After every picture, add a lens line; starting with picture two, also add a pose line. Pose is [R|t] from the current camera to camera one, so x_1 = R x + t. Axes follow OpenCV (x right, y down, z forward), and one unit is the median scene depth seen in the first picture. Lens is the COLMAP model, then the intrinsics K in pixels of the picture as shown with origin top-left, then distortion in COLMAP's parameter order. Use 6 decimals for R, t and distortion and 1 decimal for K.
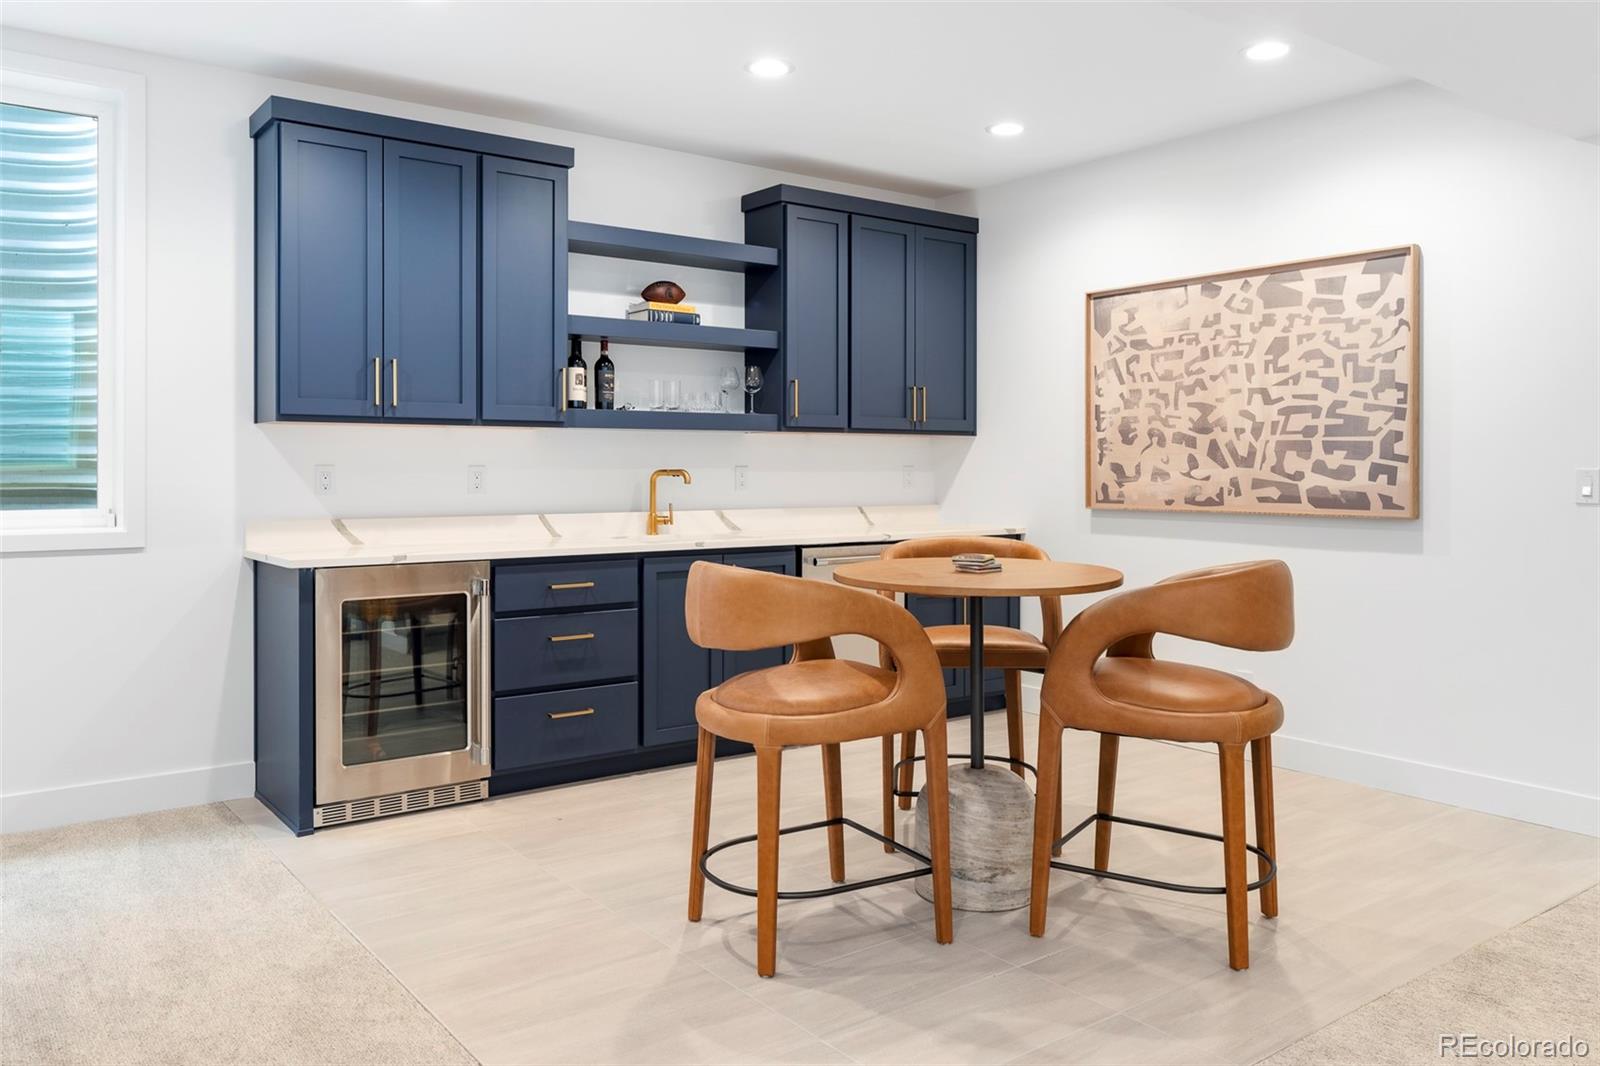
lens RADIAL K [[1218.5, 0, 799.5], [0, 1218.5, 469.3], [0, 0, 1]] dist [-0.004678, 0.004313]
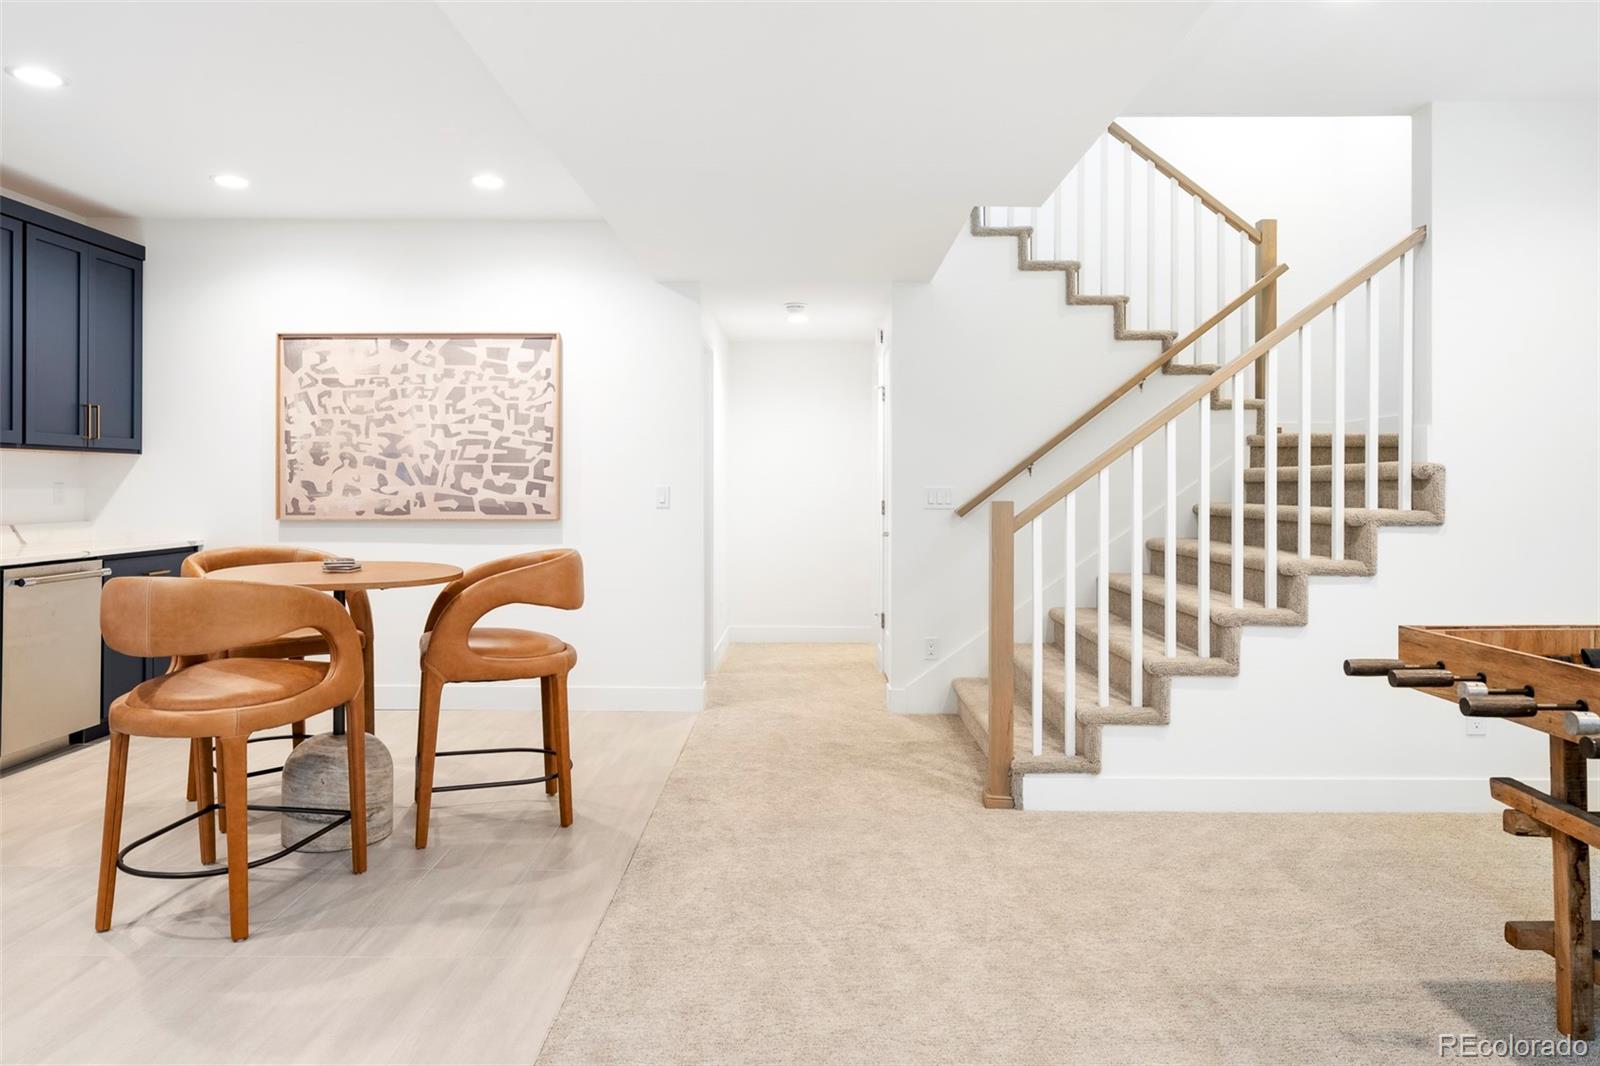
lens RADIAL K [[1065.4, 0, 800.3], [0, 1065.4, 479.2], [0, 0, 1]] dist [0.005559, -0.000982]
pose [[0.603592, 0.003386, 0.797286, -0.311432], [-0.000372, 0.999992, -0.003965, -0.003157], [-0.797293, 0.002096, 0.603588, -0.004537]]
